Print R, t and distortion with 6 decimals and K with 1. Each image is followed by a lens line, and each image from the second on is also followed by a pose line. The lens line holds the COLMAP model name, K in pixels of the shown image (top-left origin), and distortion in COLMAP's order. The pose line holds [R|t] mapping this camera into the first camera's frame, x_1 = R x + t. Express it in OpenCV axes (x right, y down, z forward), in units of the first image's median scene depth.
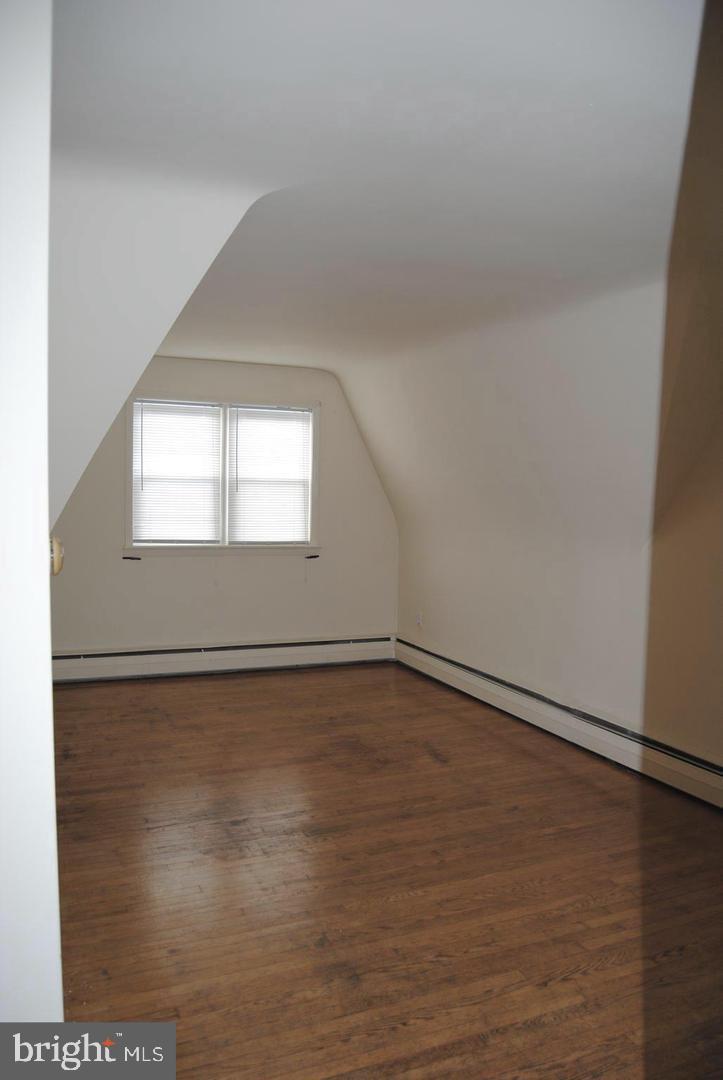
lens RADIAL K [[848.4, 0, 377.3], [0, 848.4, 563.8], [0, 0, 1]] dist [-0.092618, 0.033436]
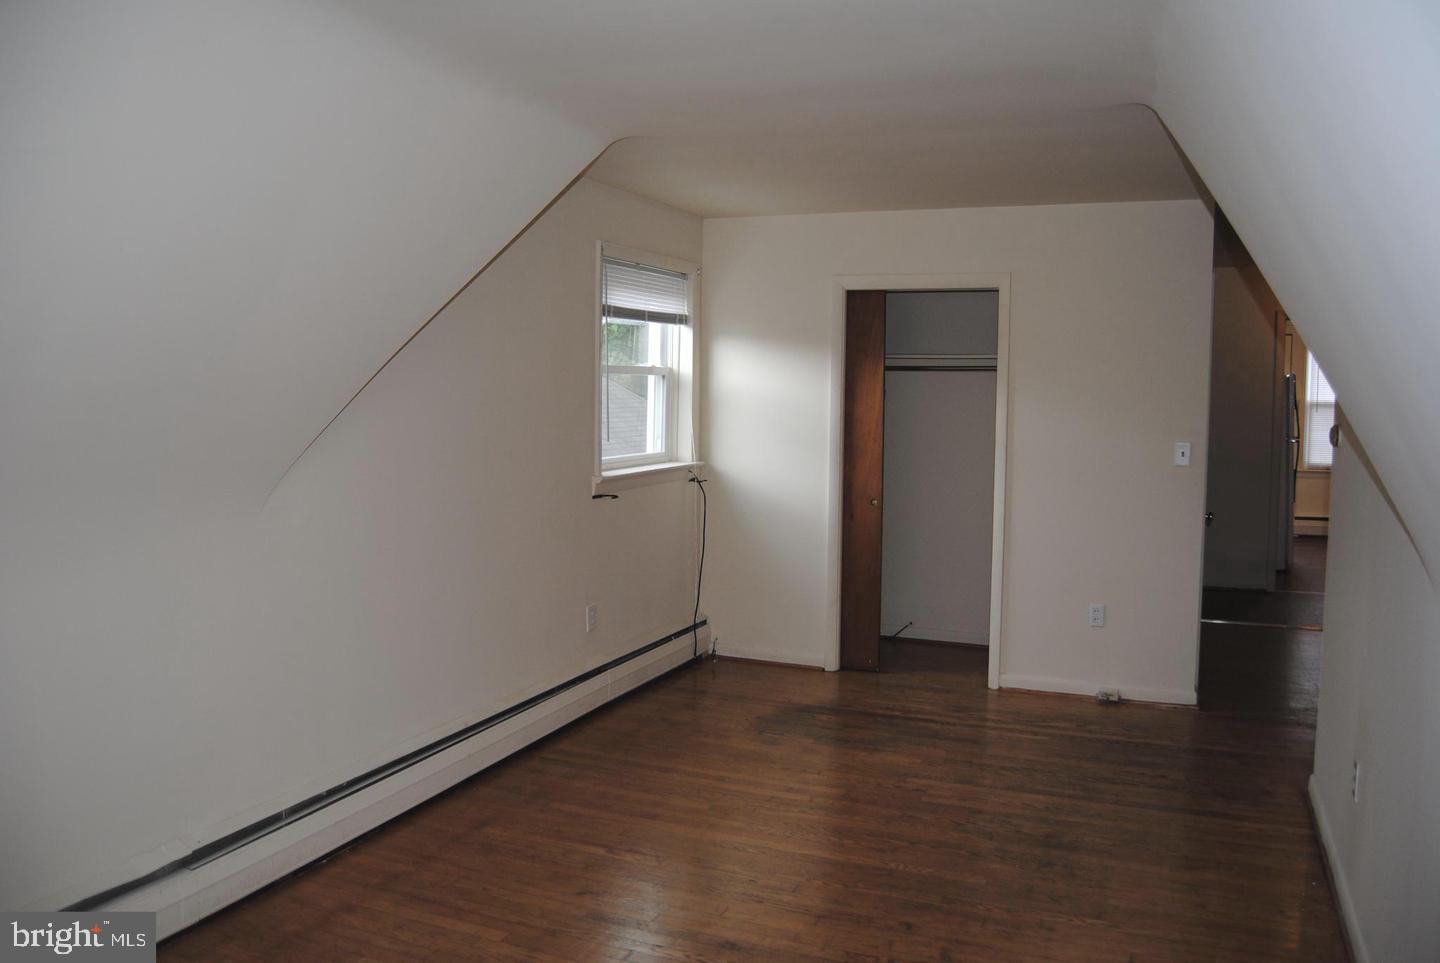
lens RADIAL K [[1131.3, 0, 729.0], [0, 1131.3, 477.1], [0, 0, 1]] dist [-0.092618, 0.033436]
pose [[-0.686734, -0.083394, 0.722110, -0.300469], [0.045513, 0.986515, 0.157212, -0.088148], [-0.725483, 0.140828, -0.673678, 0.881874]]
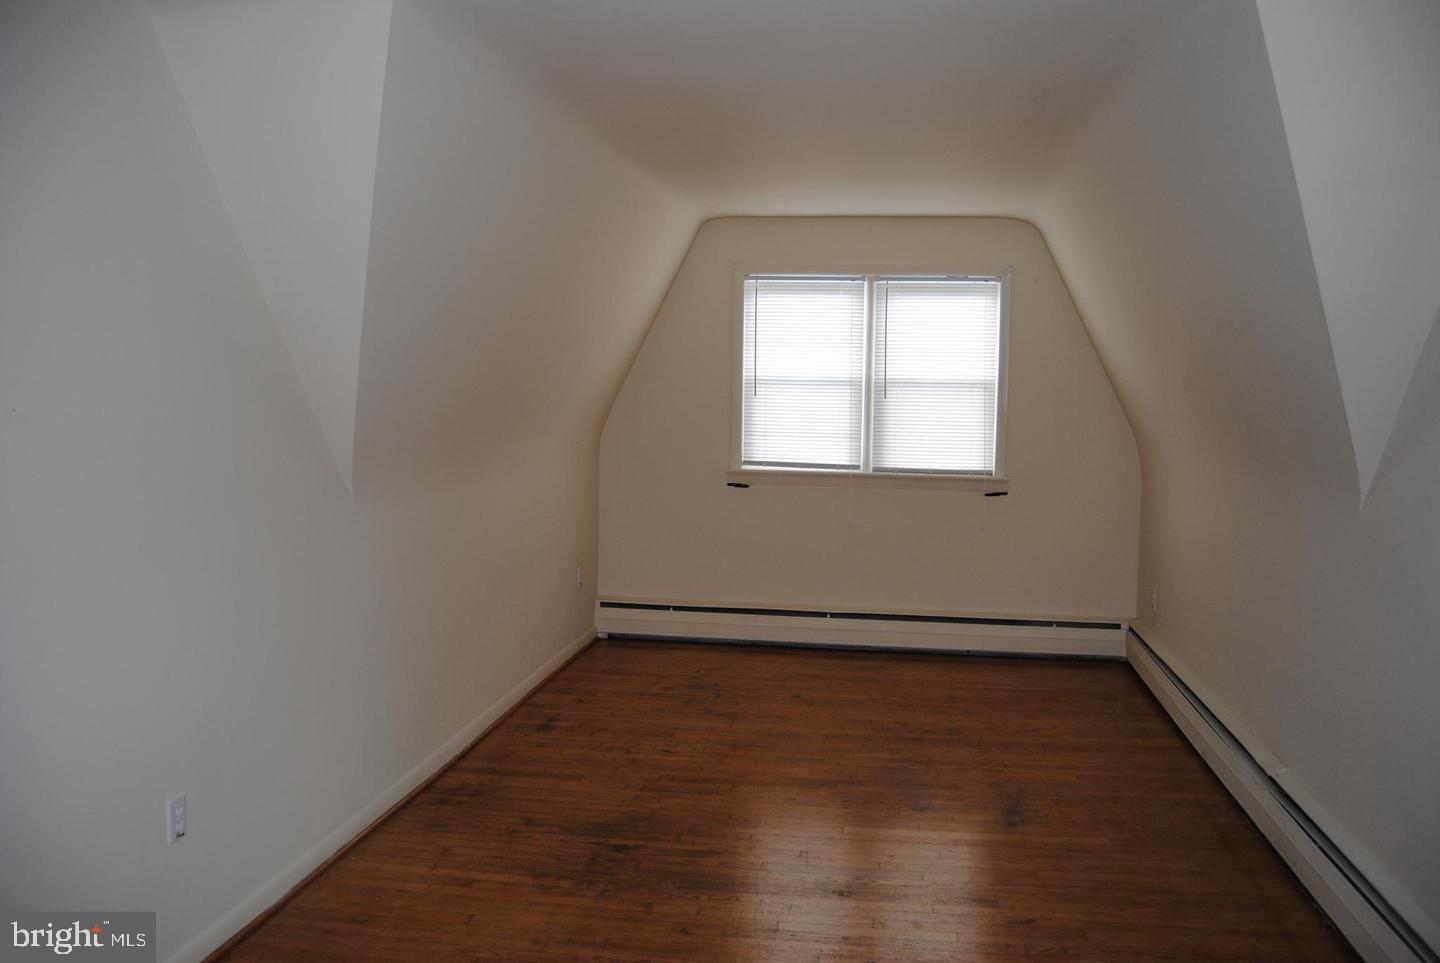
lens RADIAL K [[1131.3, 0, 729.0], [0, 1131.3, 477.1], [0, 0, 1]] dist [-0.092618, 0.033436]
pose [[0.839204, 0.032962, -0.542816, 0.245308], [-0.045736, 0.998903, -0.010050, -0.003043], [0.541890, 0.033260, 0.839791, 0.133481]]
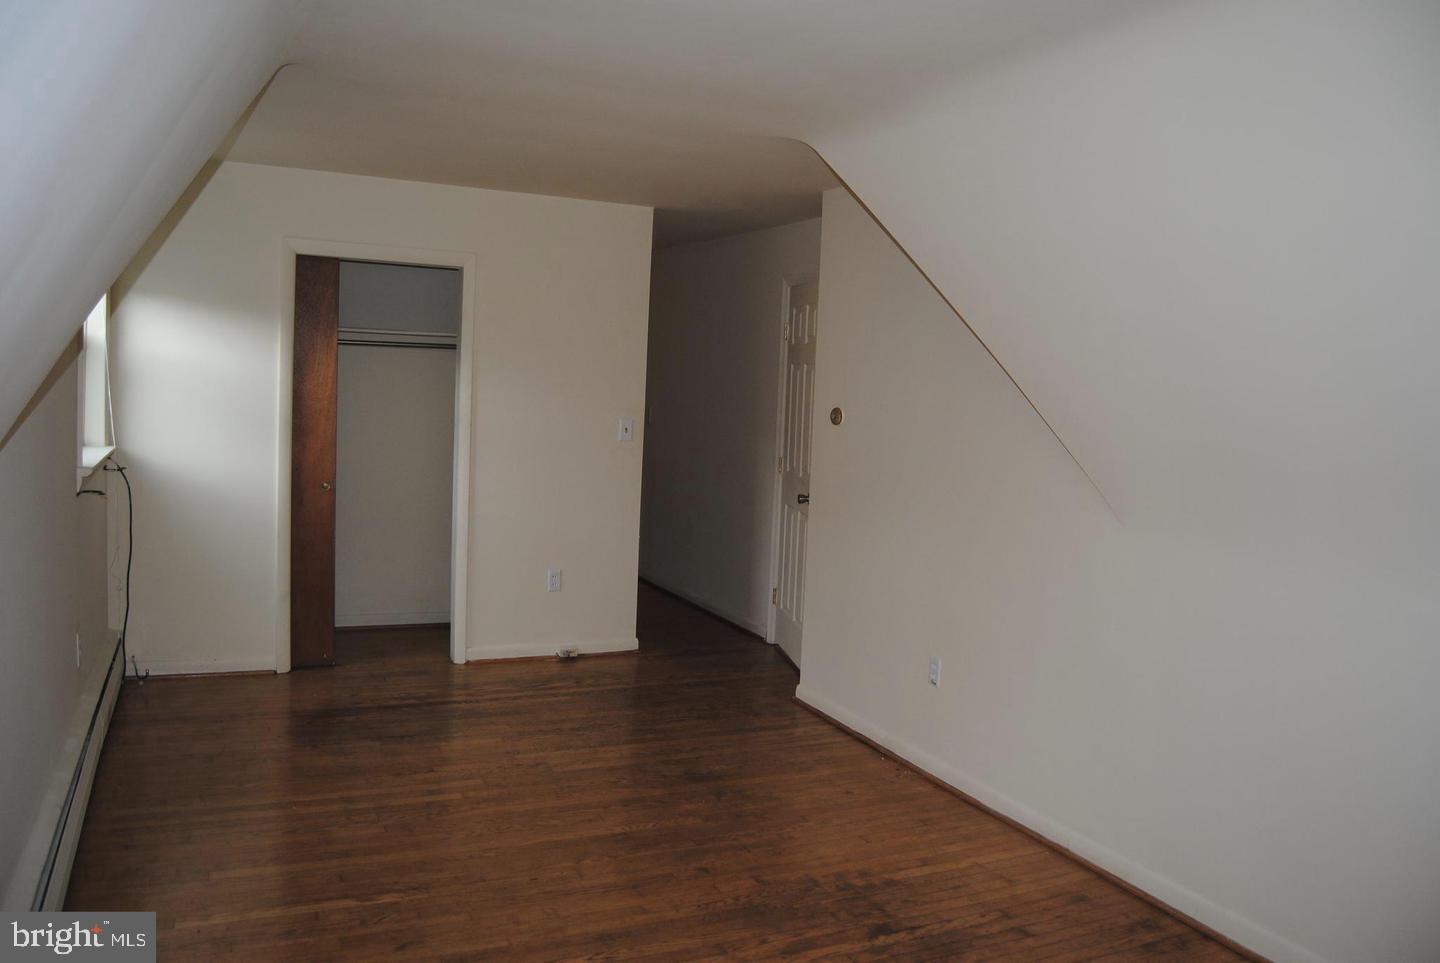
lens RADIAL K [[1131.3, 0, 729.0], [0, 1131.3, 477.1], [0, 0, 1]] dist [-0.092618, 0.033436]
pose [[-0.997782, -0.061986, -0.024280, -0.007127], [-0.065277, 0.982557, 0.174126, -0.091632], [0.013063, 0.175325, -0.984424, 1.015654]]
